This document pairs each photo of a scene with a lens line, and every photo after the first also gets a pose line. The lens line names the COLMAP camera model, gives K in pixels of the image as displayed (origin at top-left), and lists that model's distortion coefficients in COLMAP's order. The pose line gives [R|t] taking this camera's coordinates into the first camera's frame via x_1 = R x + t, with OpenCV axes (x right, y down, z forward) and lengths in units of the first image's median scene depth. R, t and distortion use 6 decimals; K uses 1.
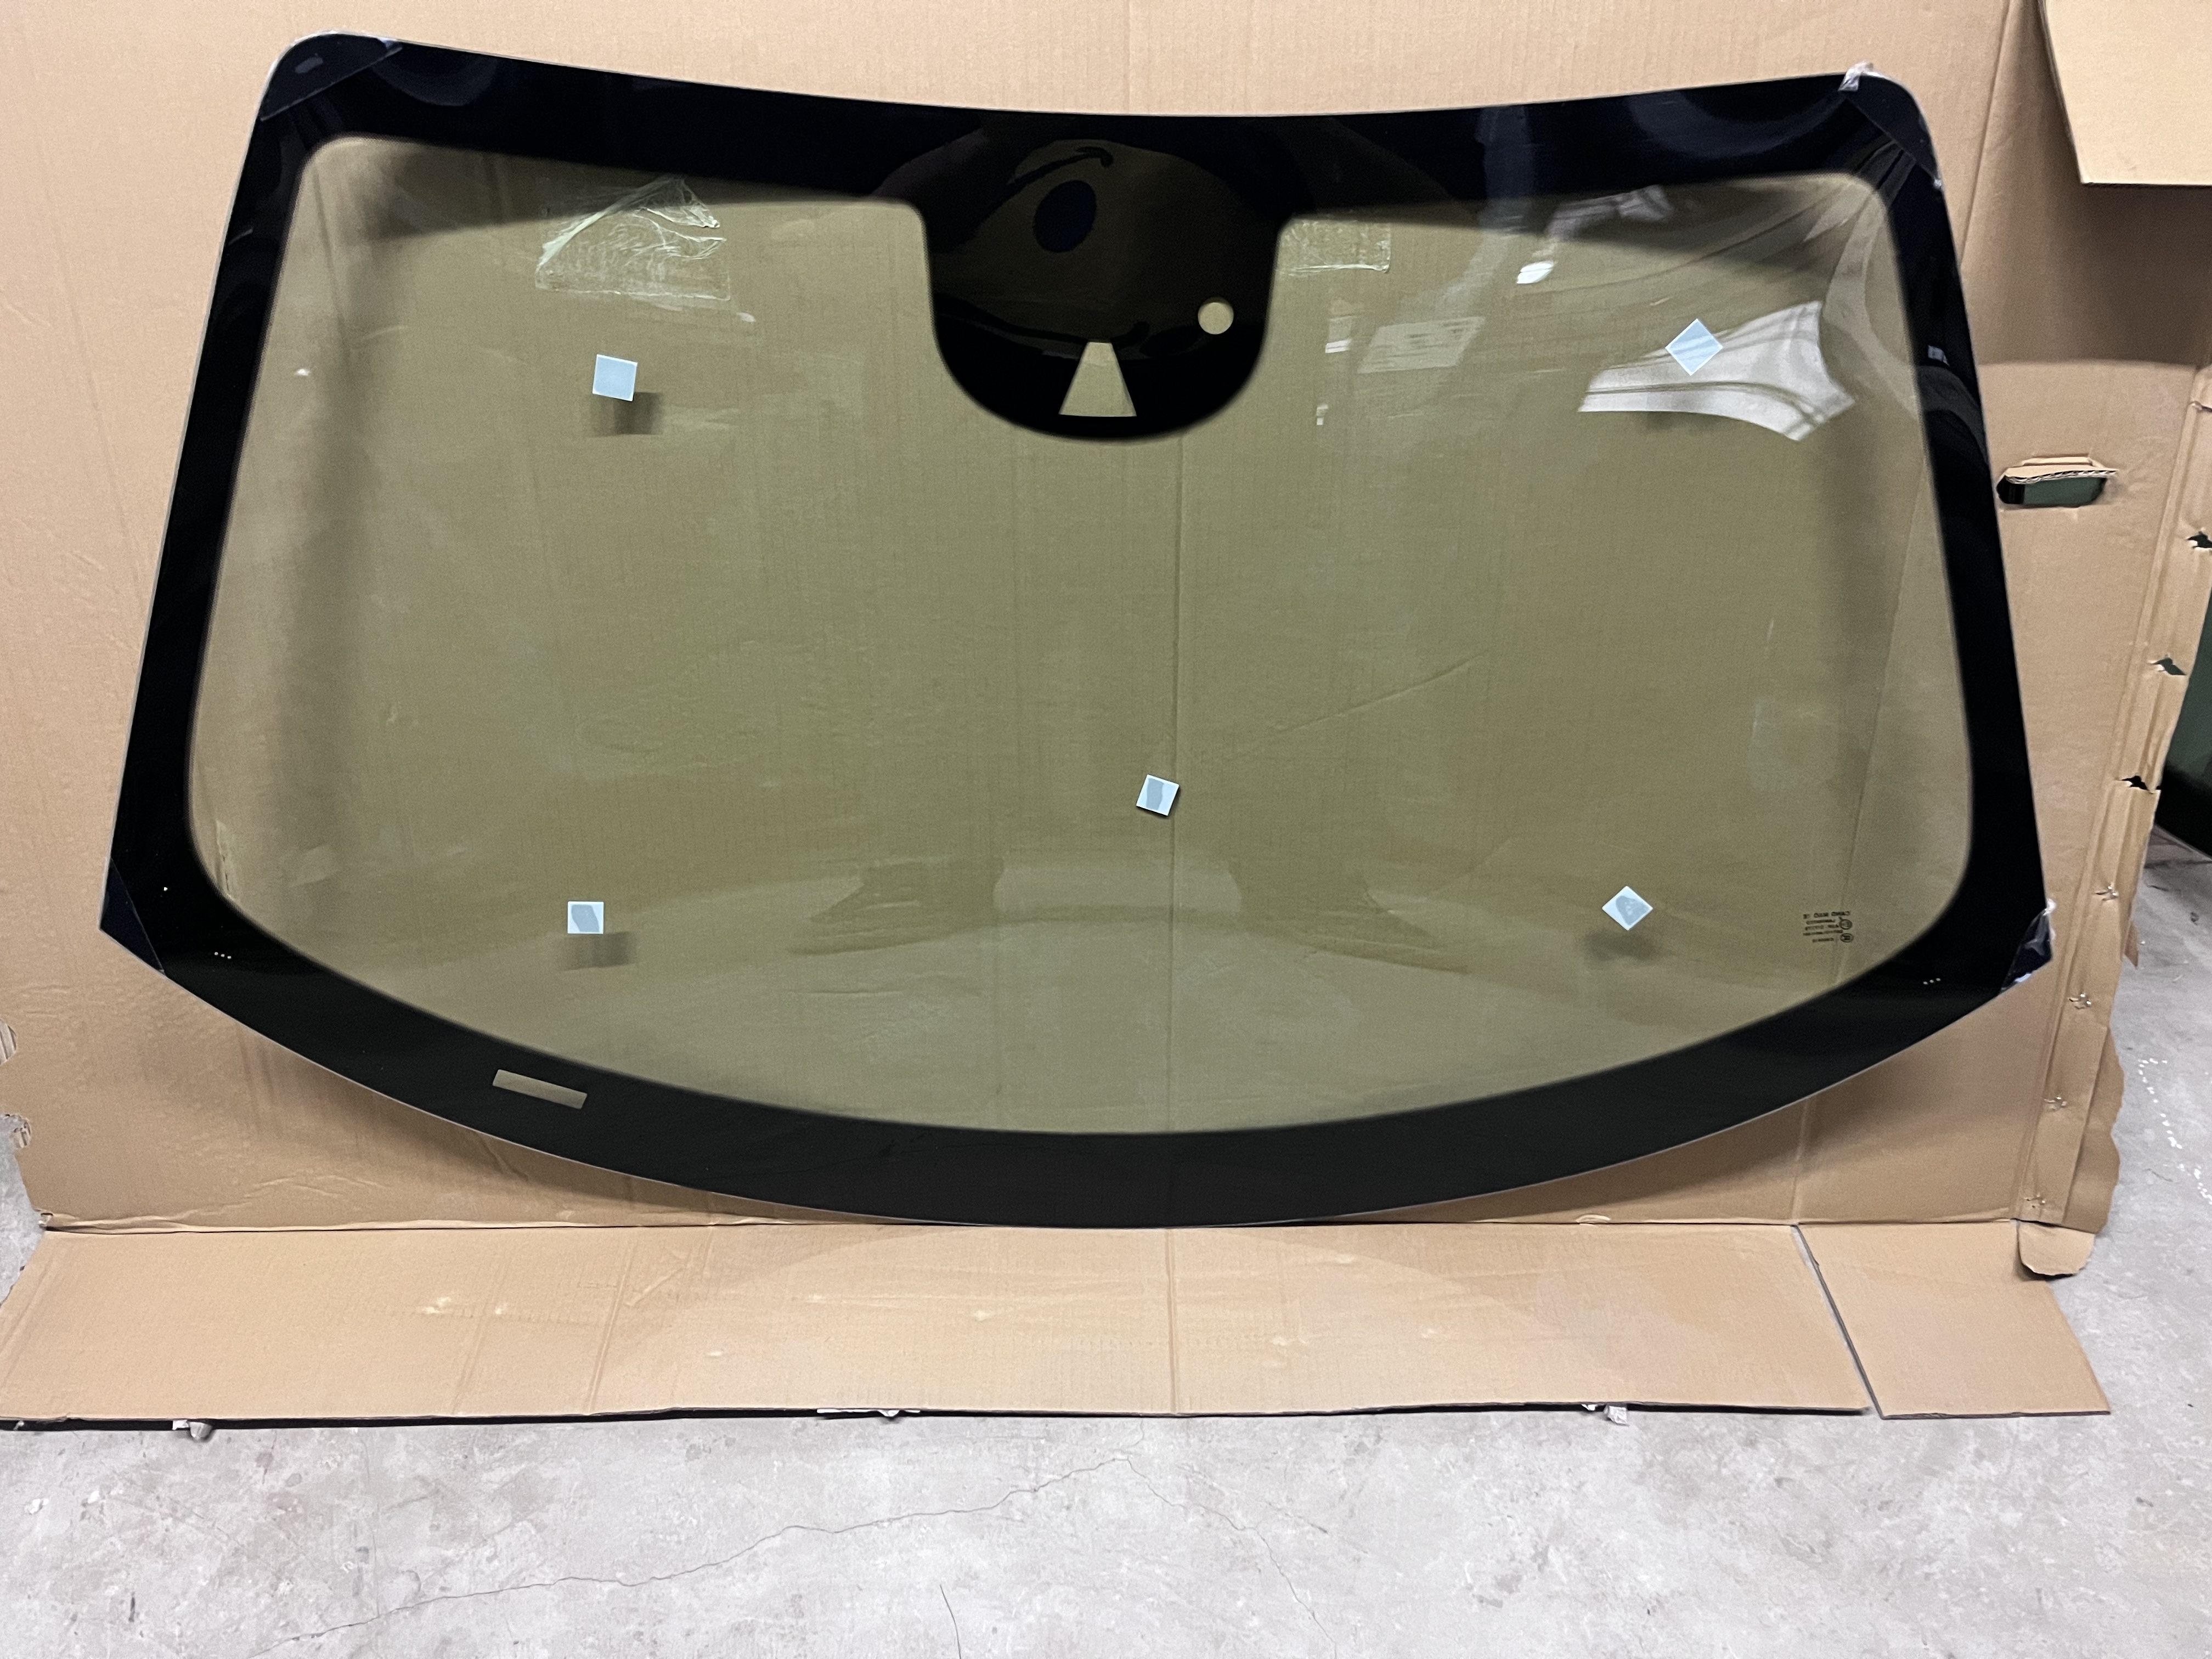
lens RADIAL K [[1692.7, 0, 1106.0], [0, 1692.7, 829.5], [0, 0, 1]] dist [0.001603, 0.045379]
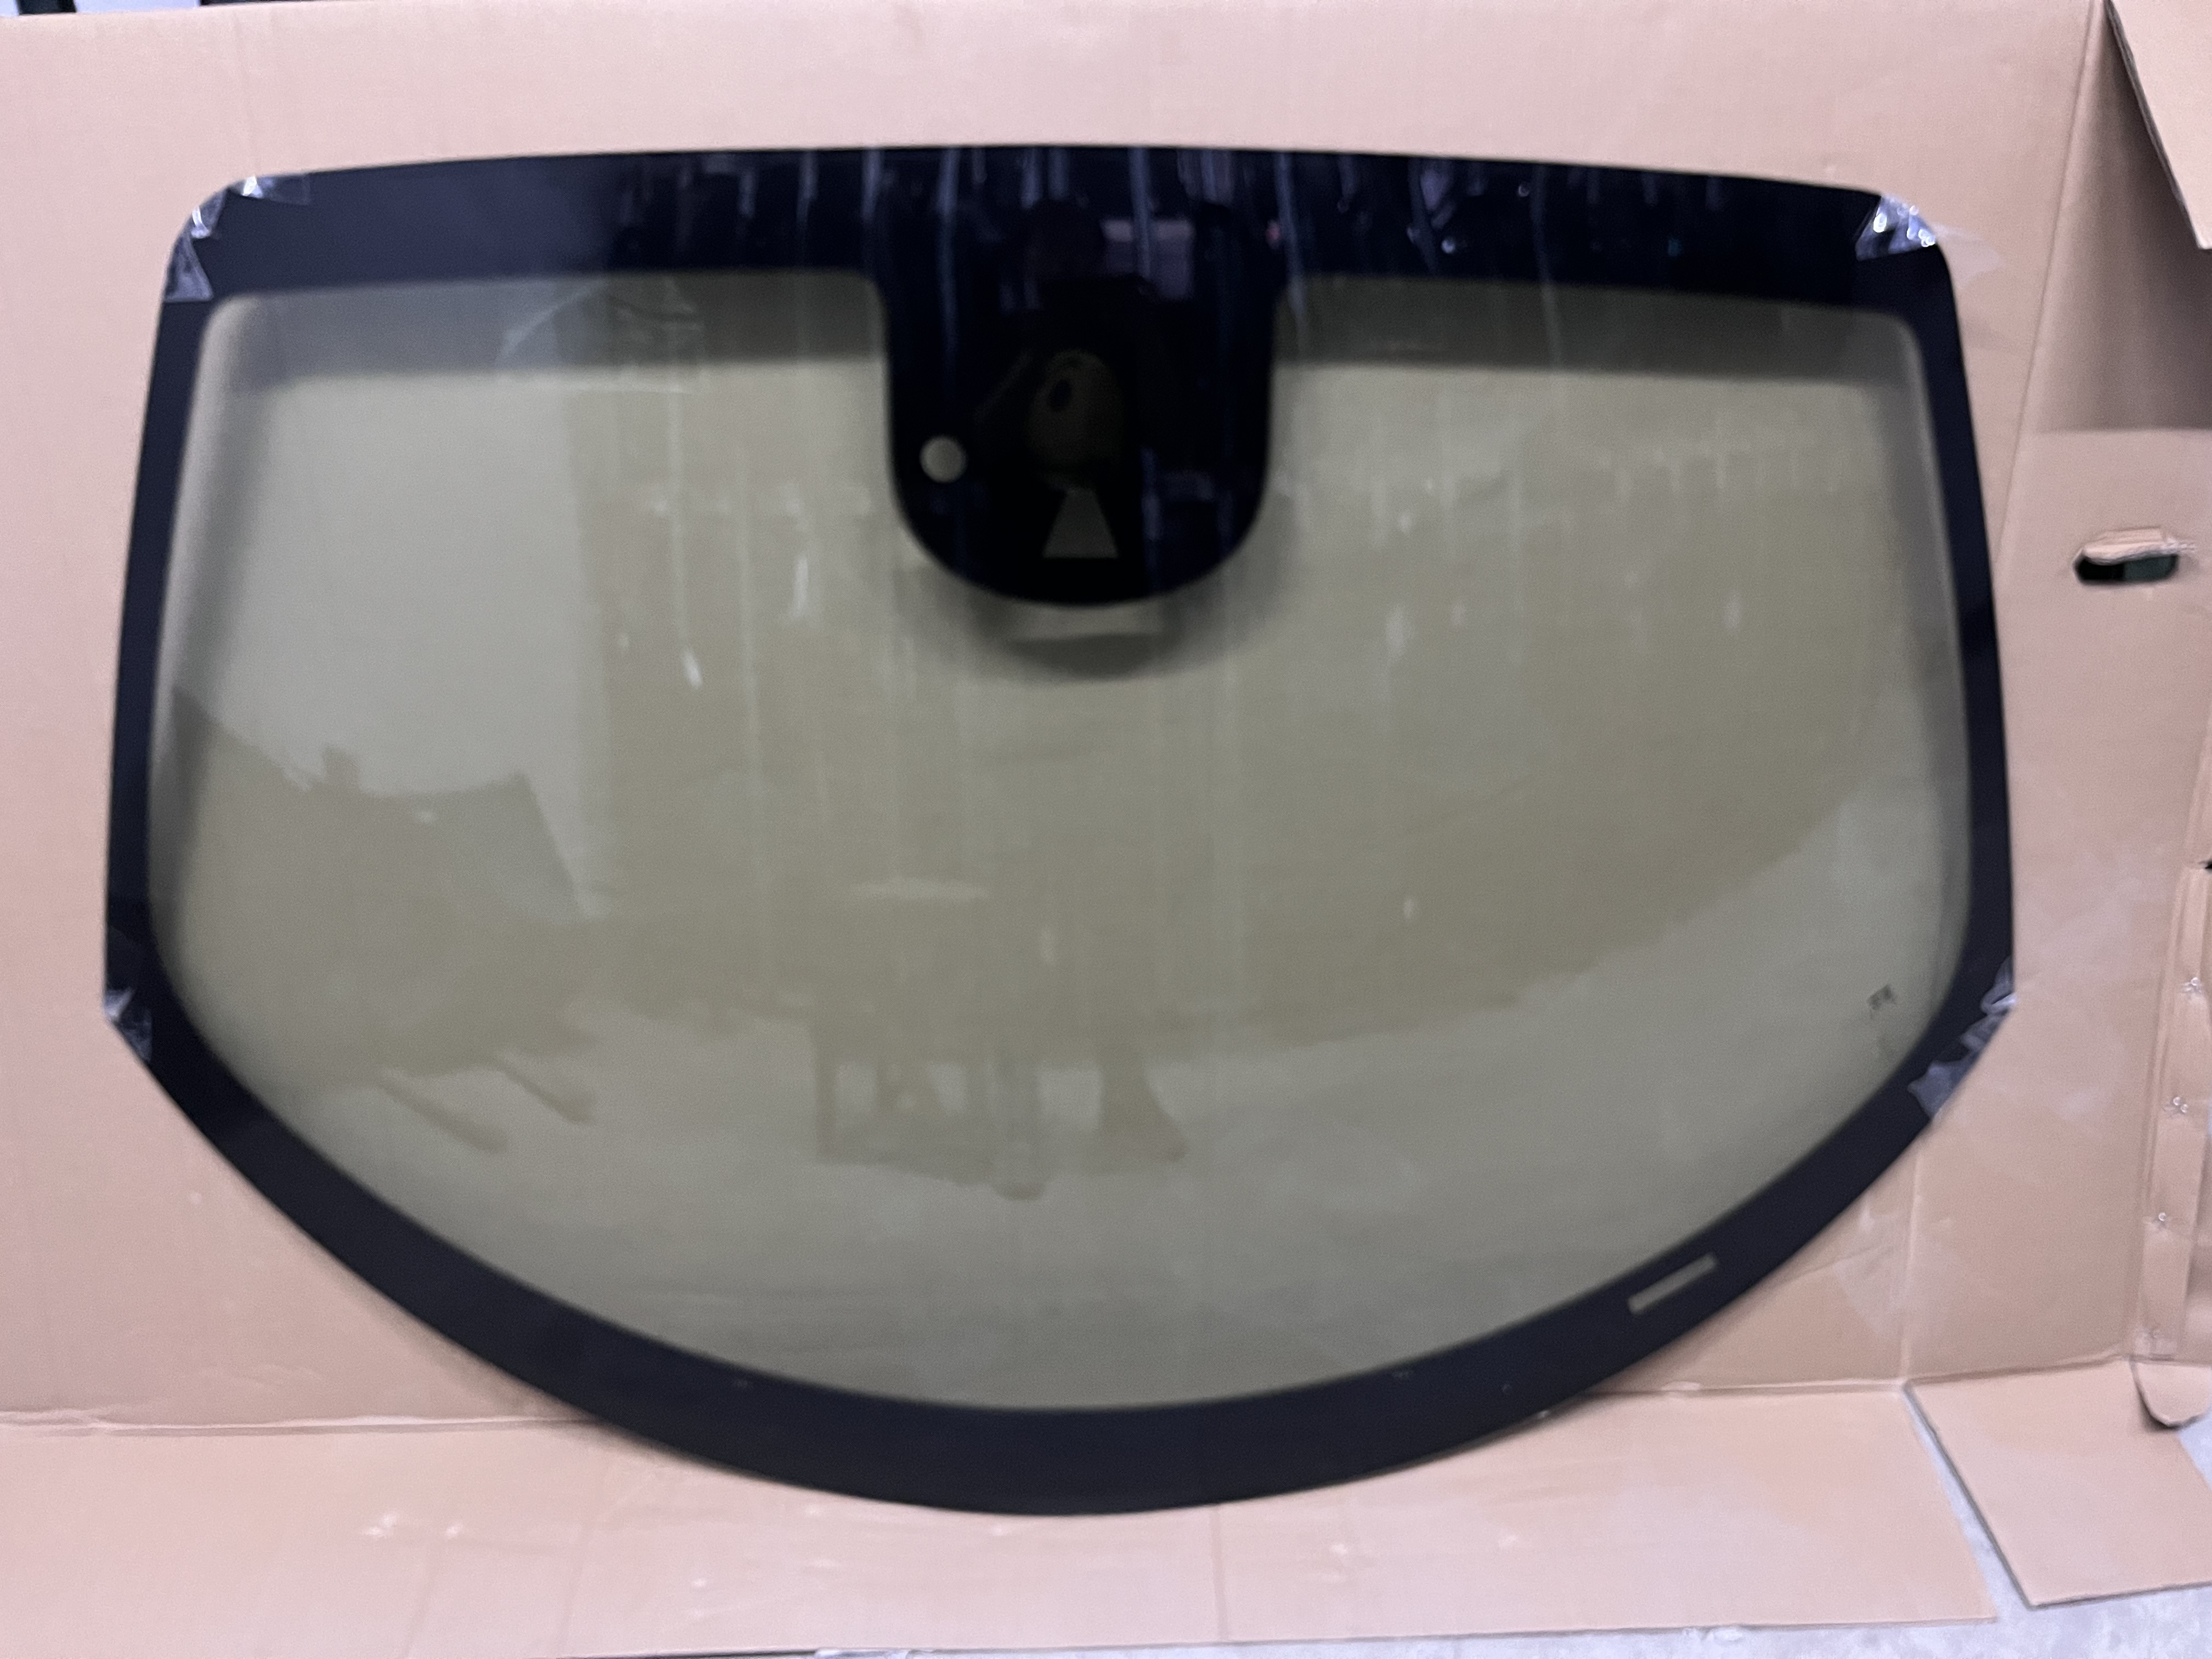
lens RADIAL K [[1660.0, 0, 1106.0], [0, 1660.0, 829.5], [0, 0, 1]] dist [-0.003478, -0.005529]
pose [[0.999737, -0.017203, -0.015154, 0.000837], [0.016522, 0.998897, -0.043954, -0.029131], [0.015893, 0.043693, 0.998919, 0.101733]]
